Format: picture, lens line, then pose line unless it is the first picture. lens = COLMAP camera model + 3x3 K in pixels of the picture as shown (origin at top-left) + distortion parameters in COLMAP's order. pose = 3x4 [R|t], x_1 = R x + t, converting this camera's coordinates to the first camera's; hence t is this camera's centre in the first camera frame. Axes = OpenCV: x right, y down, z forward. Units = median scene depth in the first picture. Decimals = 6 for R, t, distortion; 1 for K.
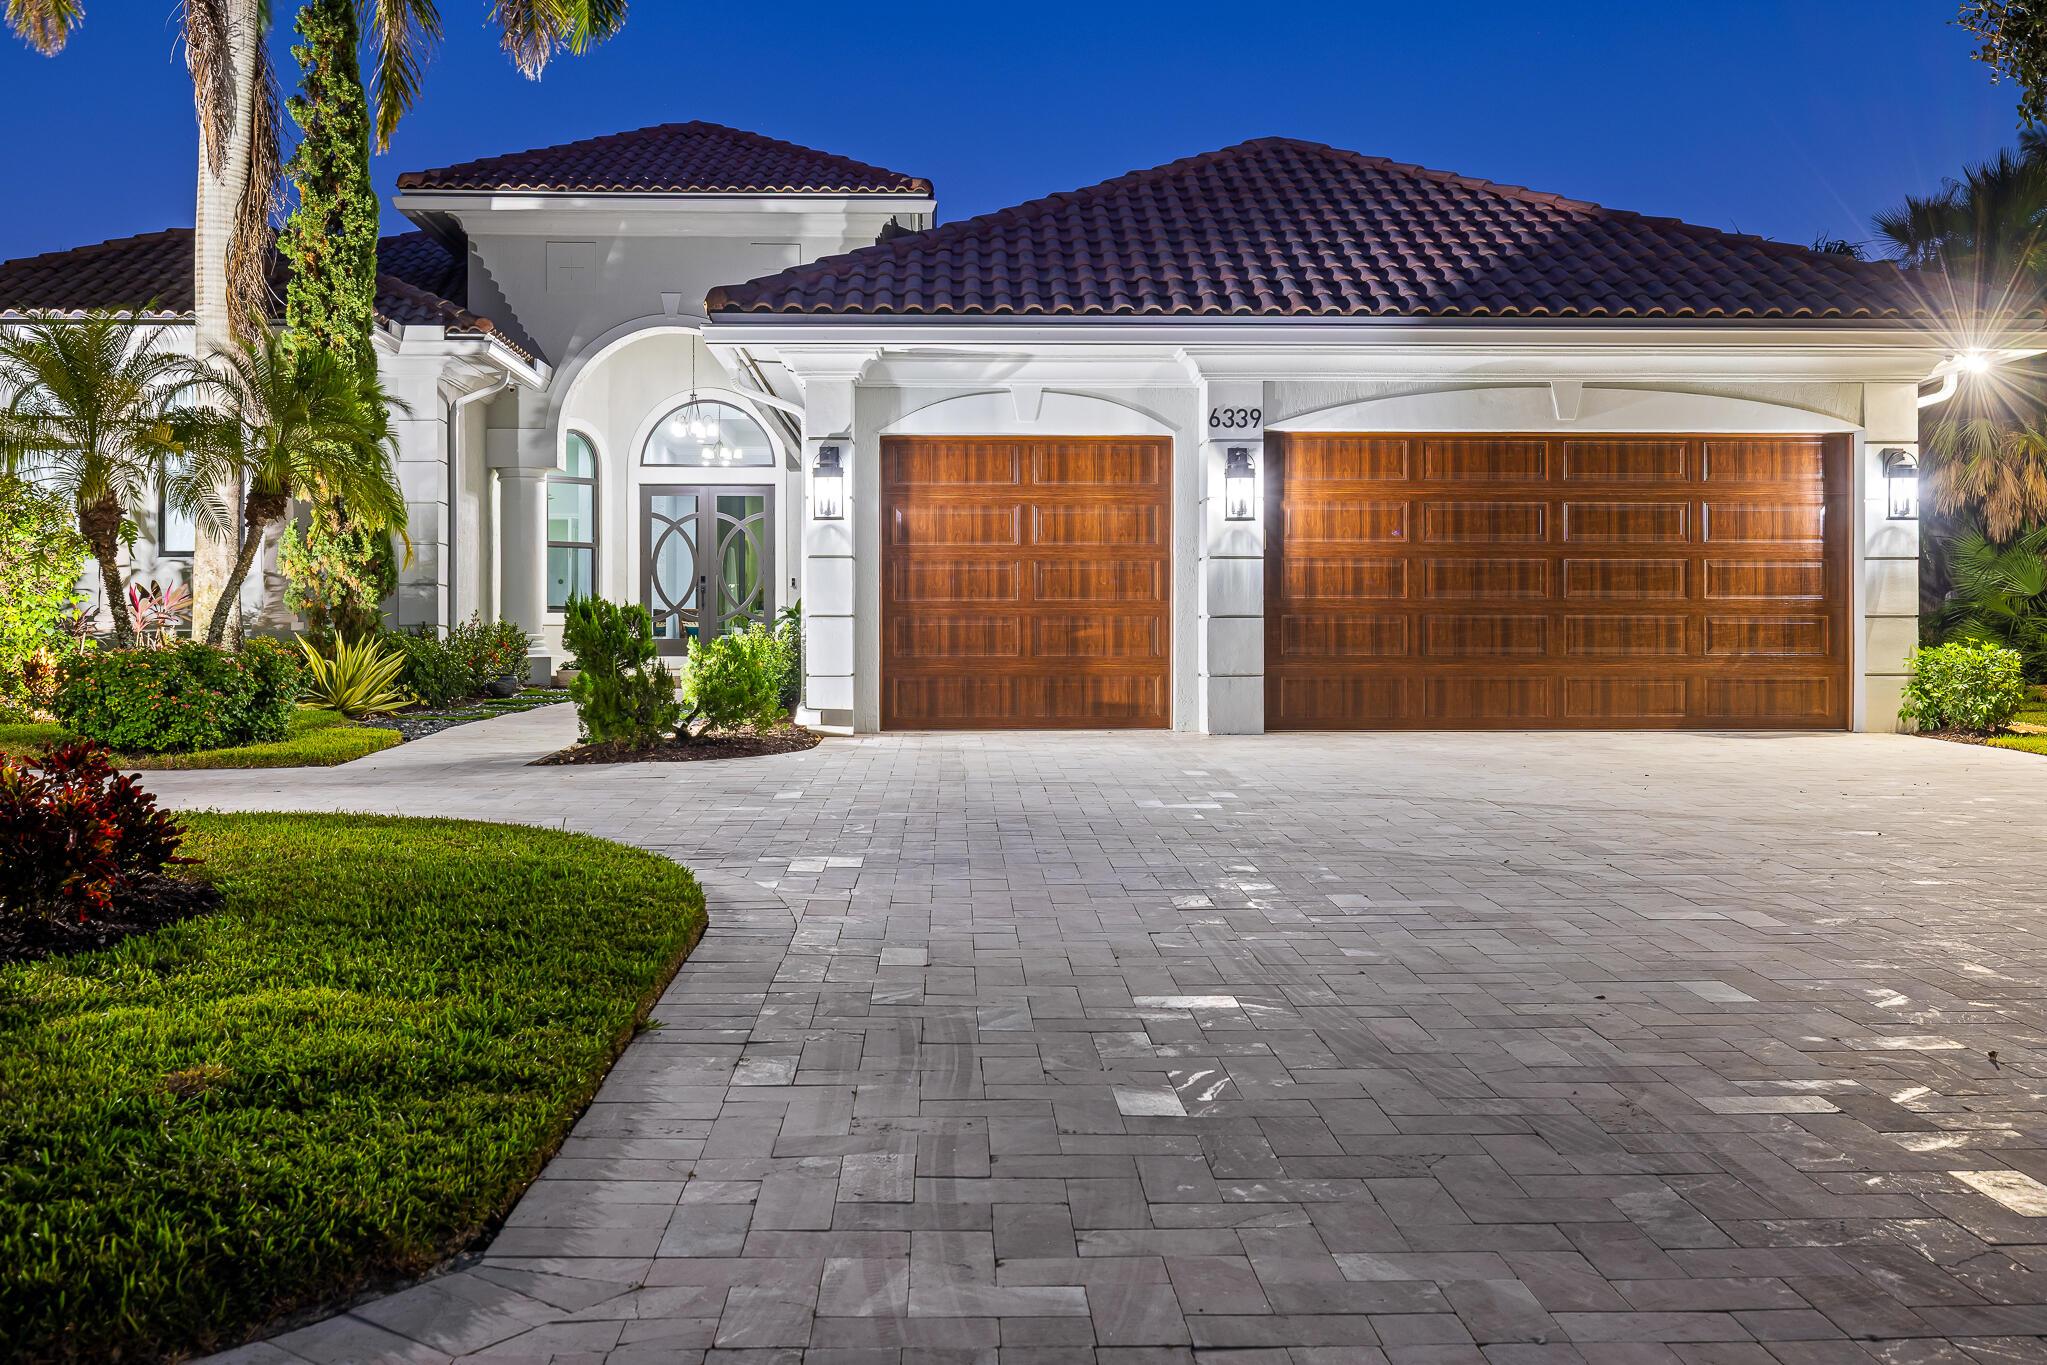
lens RADIAL K [[2050.9, 0, 1020.4], [0, 2050.9, 660.6], [0, 0, 1]] dist [-0.010013, 0.000000]
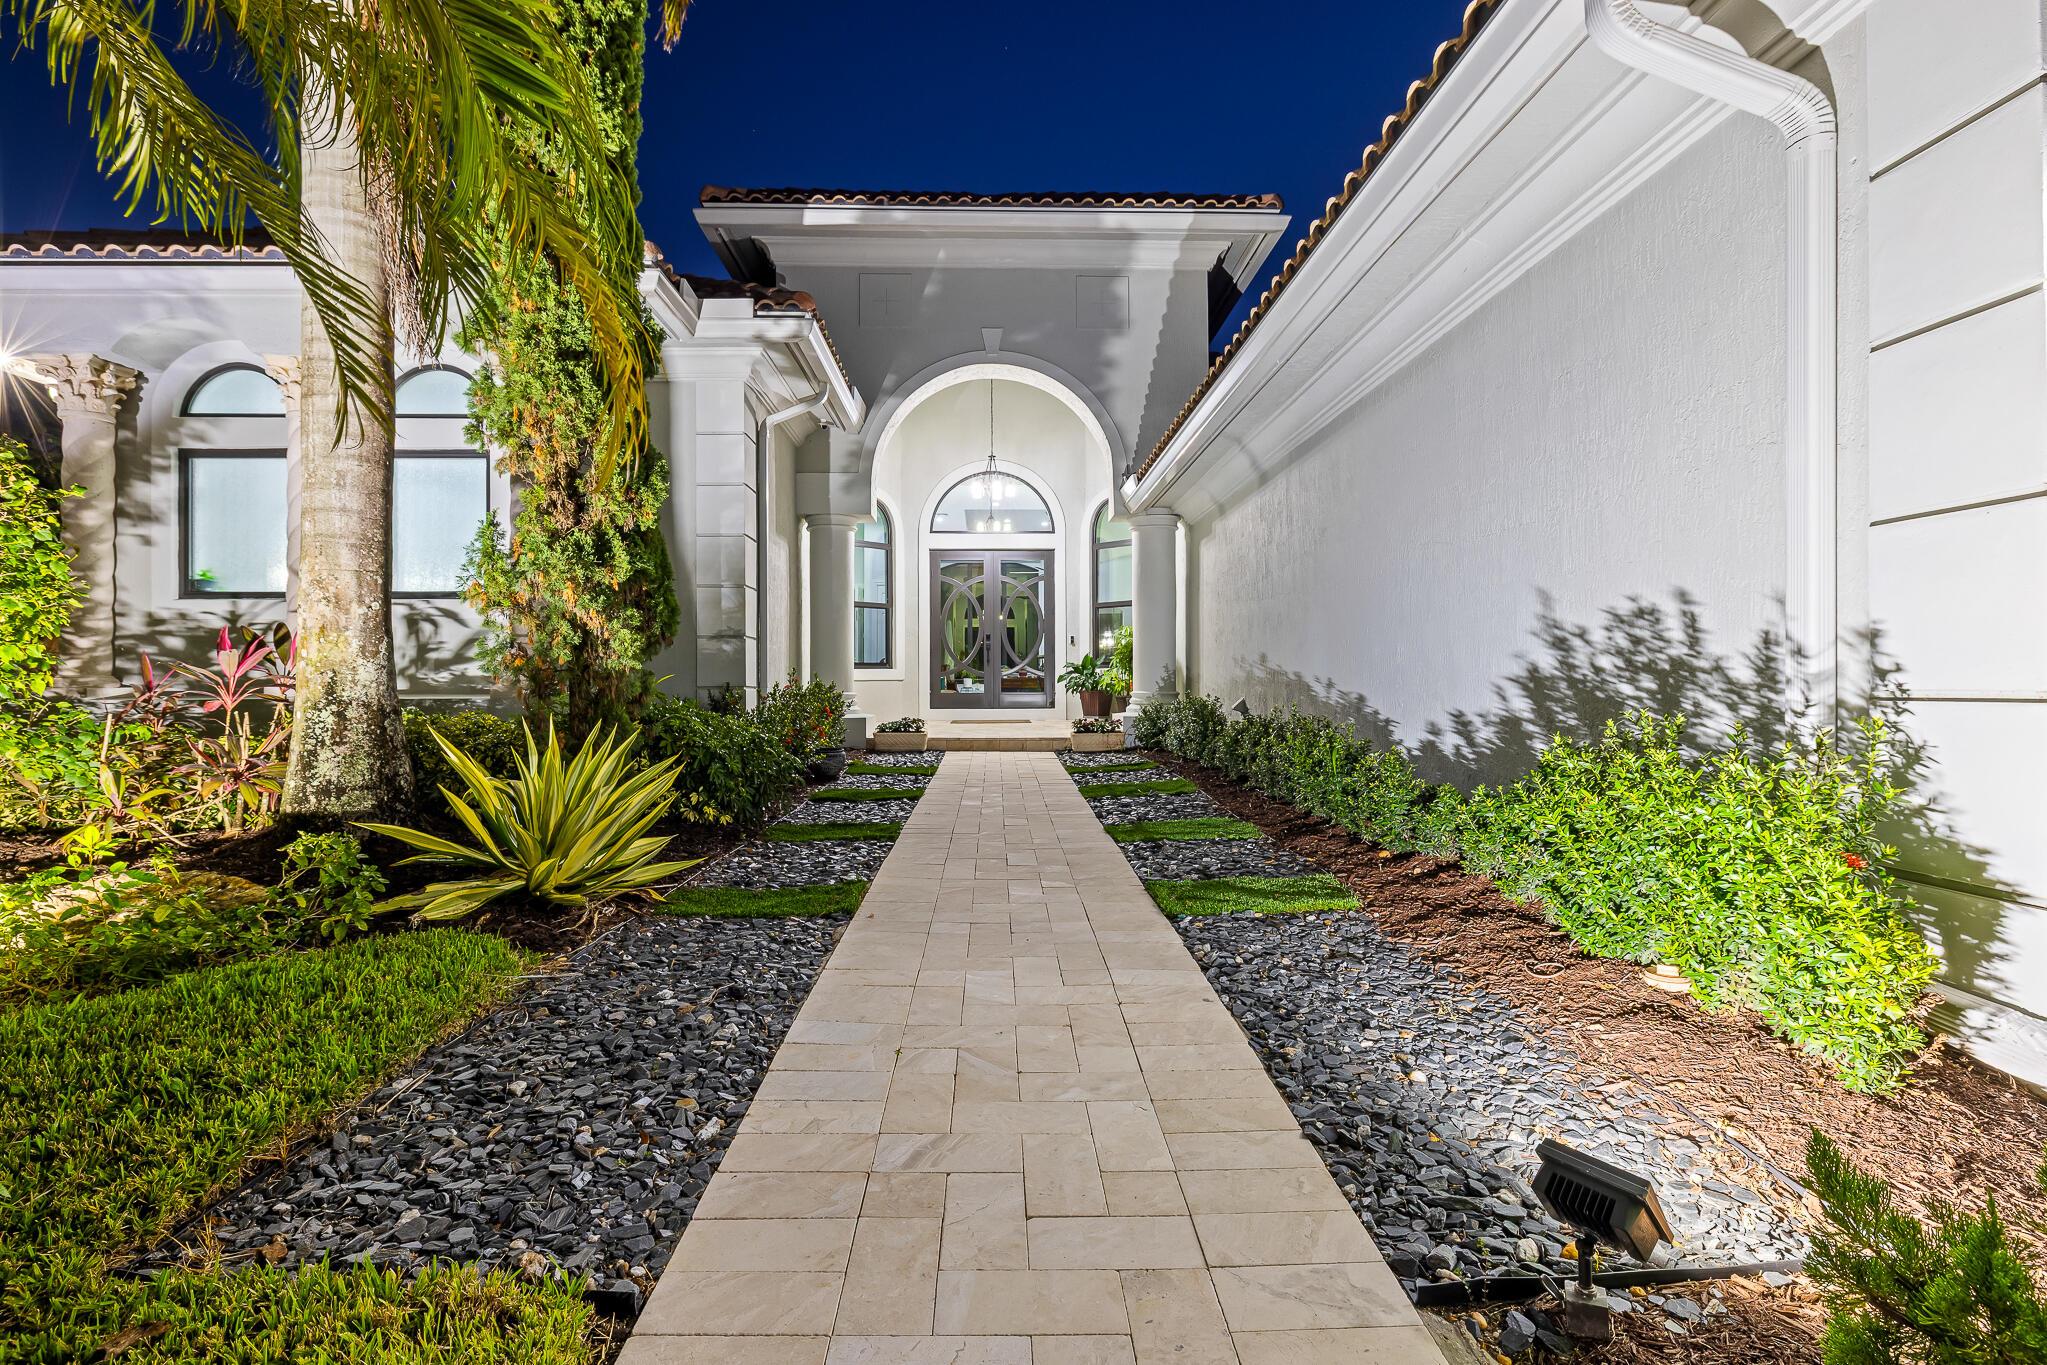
lens RADIAL K [[993.6, 0, 1007.5], [0, 993.6, 684.1], [0, 0, 1]] dist [-0.010384, 0.003914]
pose [[0.999891, -0.001925, -0.014639, -0.237953], [0.001870, 0.999991, -0.003807, -0.022613], [0.014647, 0.003779, 0.999886, 0.829383]]
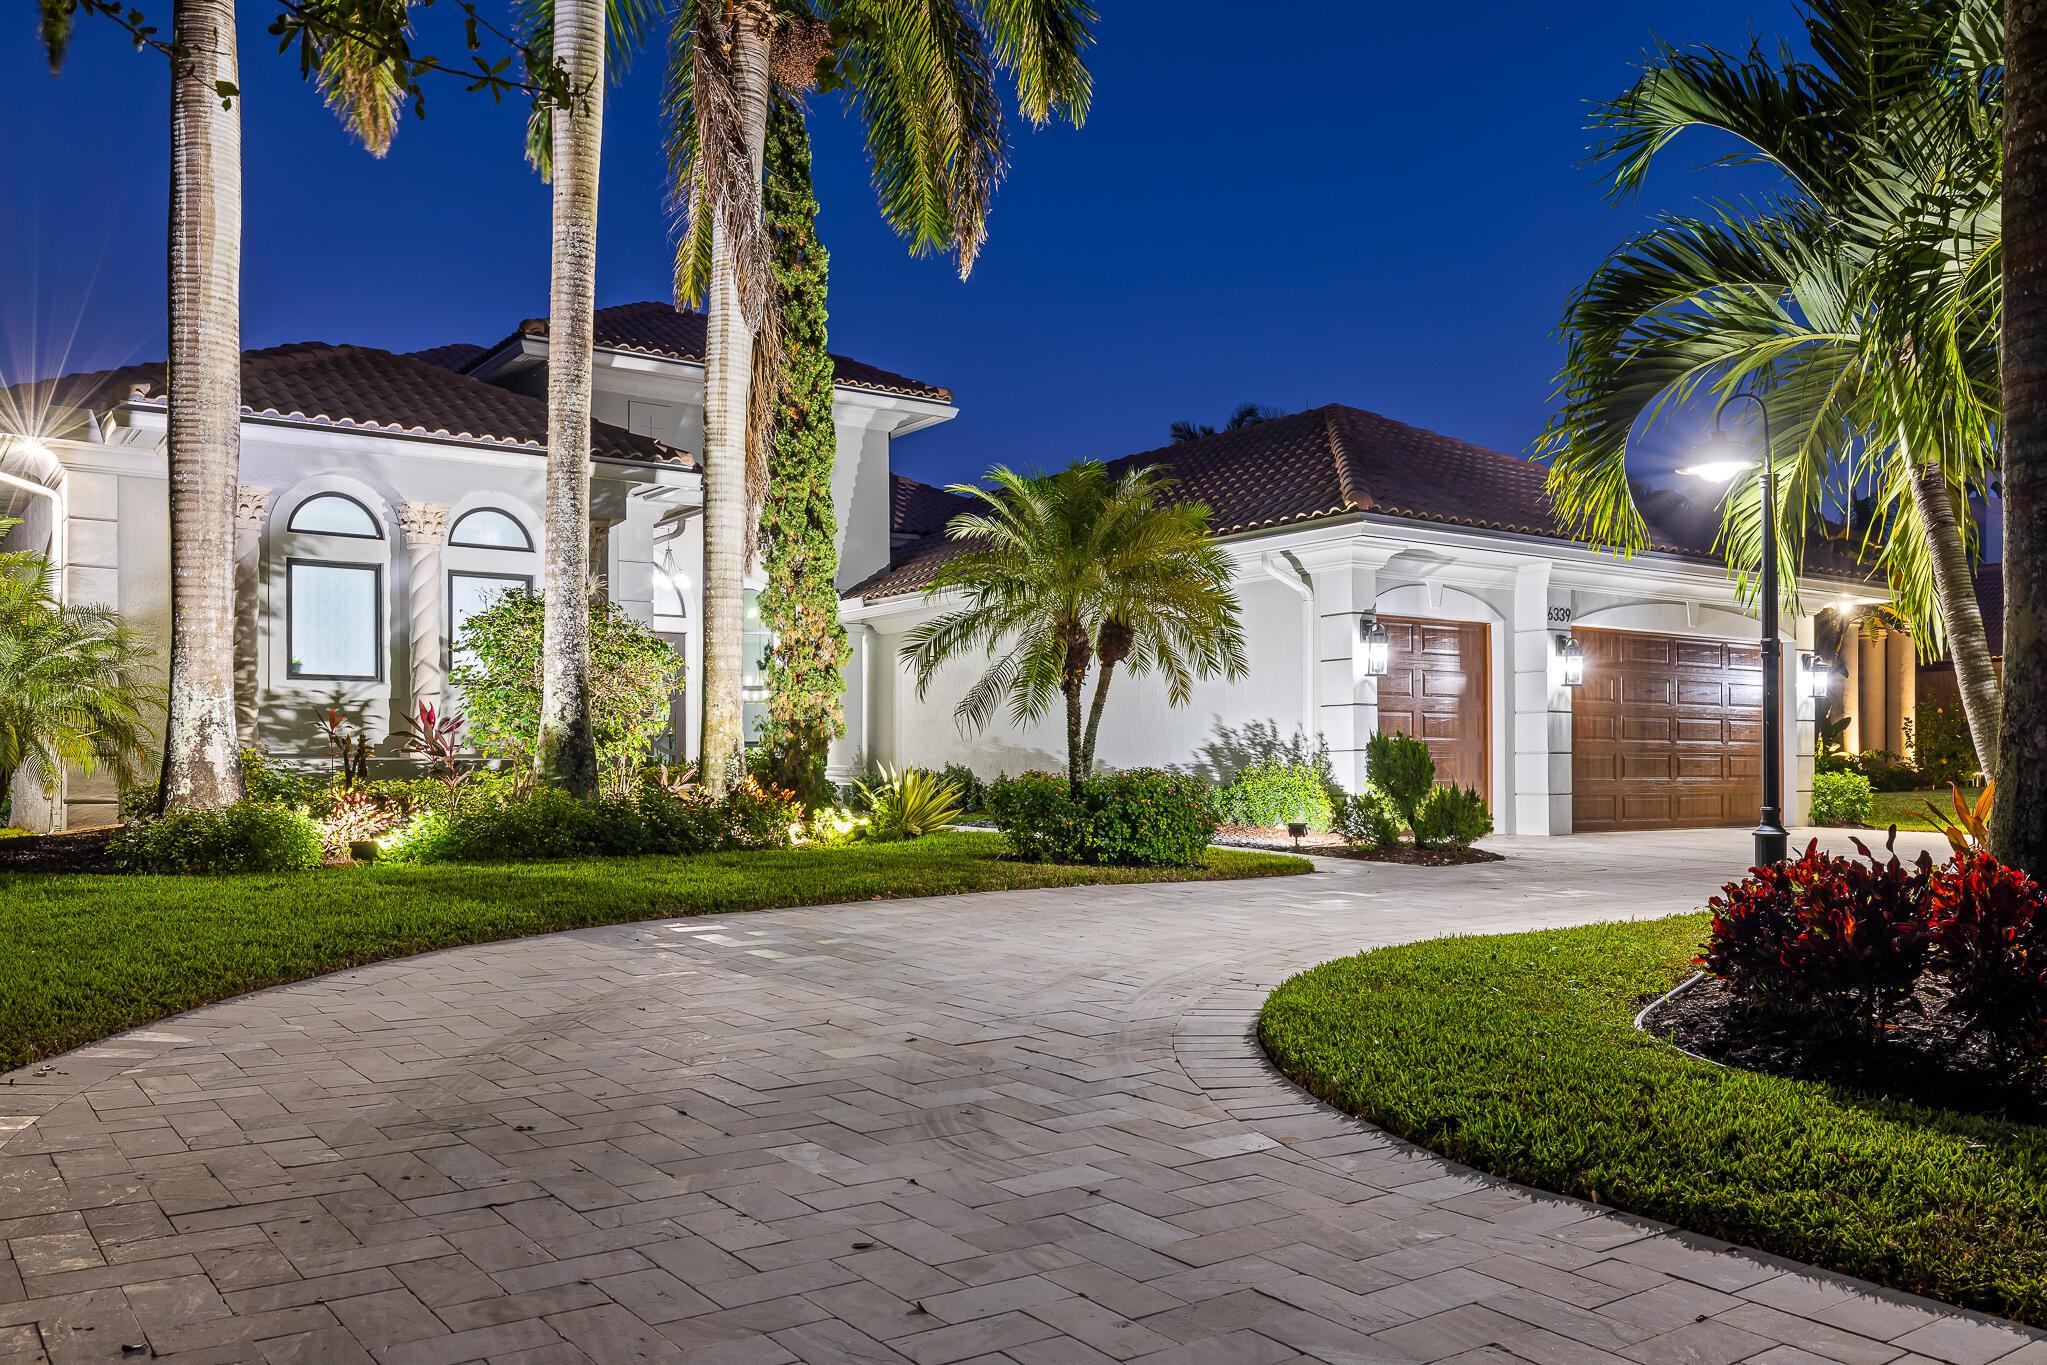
lens RADIAL K [[1689.2, 0, 1031.1], [0, 1689.2, 762.5], [0, 0, 1]] dist [0.004656, 0.009205]
pose [[0.827744, 0.003952, 0.561092, -0.837165], [0.005914, 0.999858, -0.015767, 0.001611], [-0.561074, 0.016369, 0.827604, 0.225218]]
